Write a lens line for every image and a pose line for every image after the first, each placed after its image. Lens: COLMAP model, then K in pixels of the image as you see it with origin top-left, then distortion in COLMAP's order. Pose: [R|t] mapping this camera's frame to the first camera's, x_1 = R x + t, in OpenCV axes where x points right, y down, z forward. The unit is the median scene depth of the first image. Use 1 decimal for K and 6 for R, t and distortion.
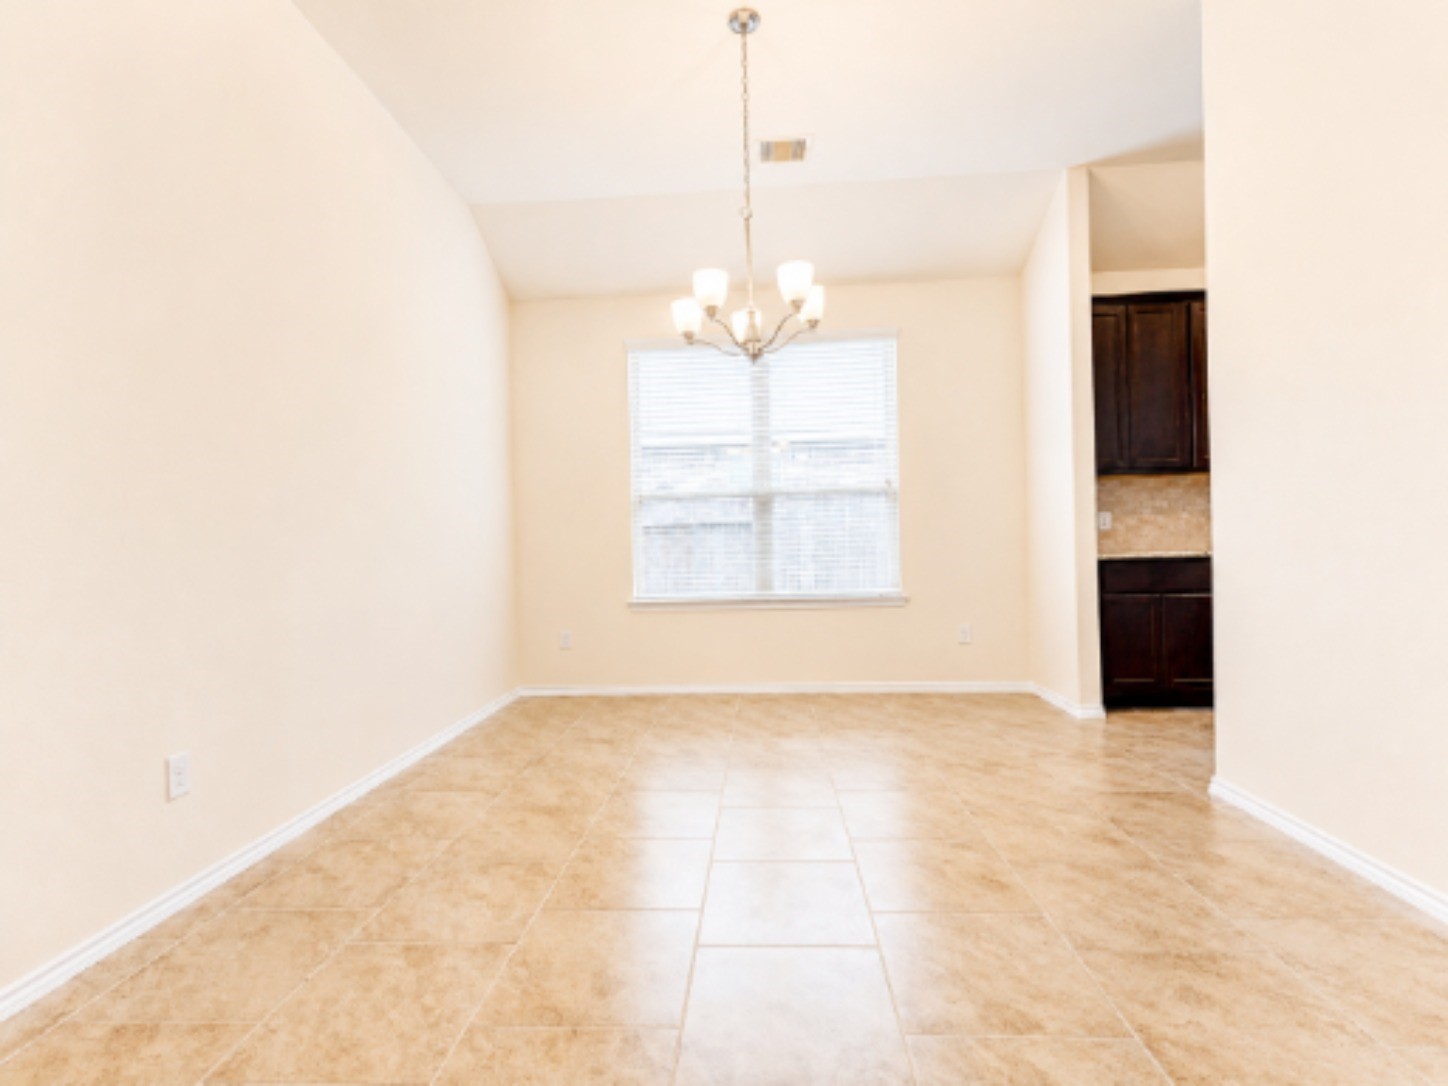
lens RADIAL K [[674.5, 0, 715.6], [0, 674.5, 543.3], [0, 0, 1]] dist [-0.010720, 0.000191]
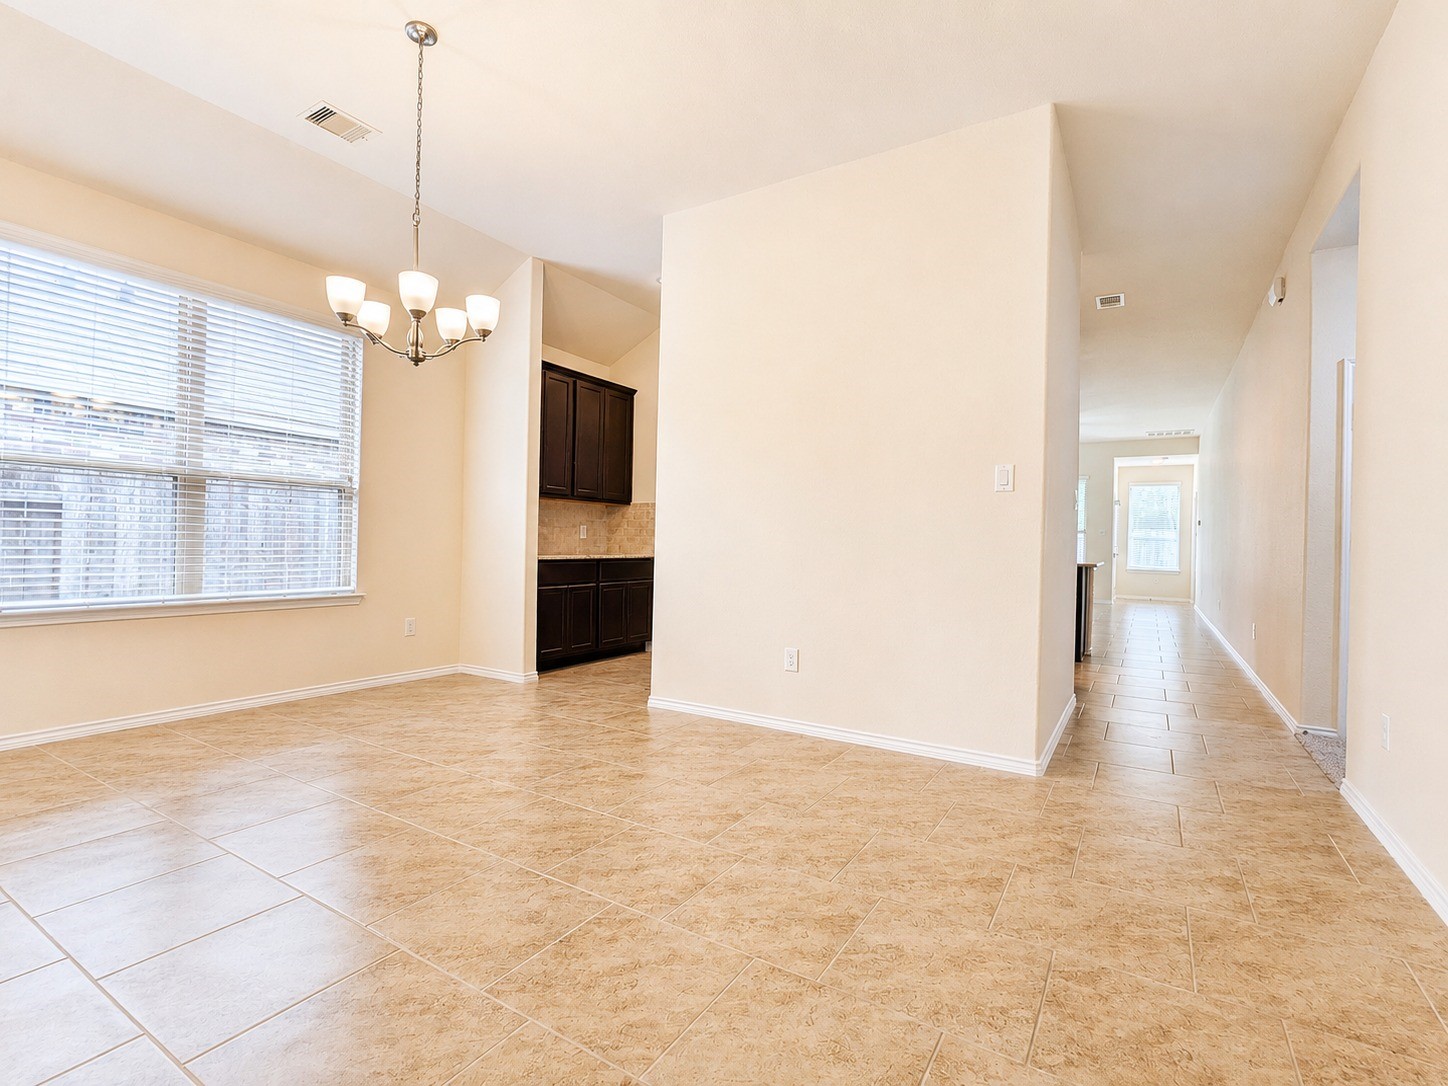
lens RADIAL K [[674.5, 0, 715.6], [0, 674.5, 543.3], [0, 0, 1]] dist [-0.010720, 0.000191]
pose [[0.469163, 0.033532, 0.882475, -0.433905], [-0.028959, 0.999326, -0.022576, 0.011163], [-0.882637, -0.014964, 0.469818, 0.069497]]
